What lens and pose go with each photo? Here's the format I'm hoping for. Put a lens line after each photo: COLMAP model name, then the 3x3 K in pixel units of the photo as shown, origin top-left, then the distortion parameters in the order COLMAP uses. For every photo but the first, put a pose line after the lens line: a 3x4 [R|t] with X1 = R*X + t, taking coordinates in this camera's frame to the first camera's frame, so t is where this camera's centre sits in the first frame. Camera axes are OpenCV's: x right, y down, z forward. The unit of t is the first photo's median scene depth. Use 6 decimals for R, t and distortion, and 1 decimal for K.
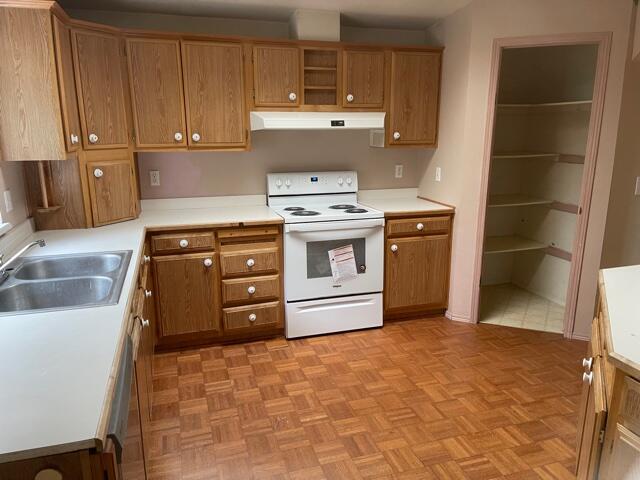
lens RADIAL K [[483.3, 0, 322.6], [0, 483.3, 244.5], [0, 0, 1]] dist [0.128020, -0.177146]
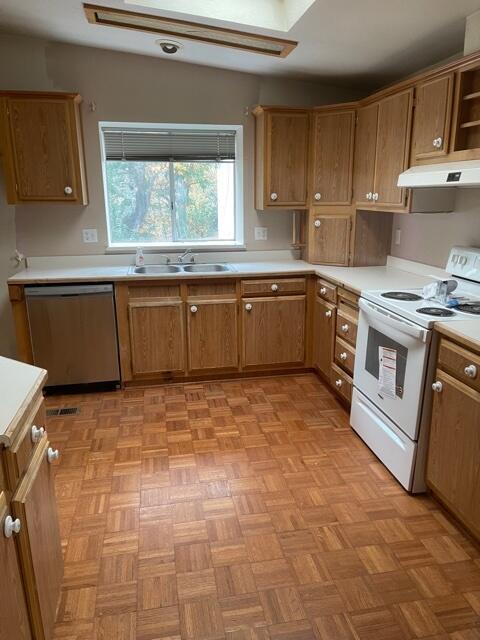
lens RADIAL K [[483.5, 0, 238.7], [0, 483.5, 324.0], [0, 0, 1]] dist [0.003842, -0.002120]
pose [[-0.123735, 0.264410, -0.956440, 0.753172], [-0.215529, 0.933676, 0.286000, -0.188329], [0.968626, 0.241529, -0.058541, 0.806846]]
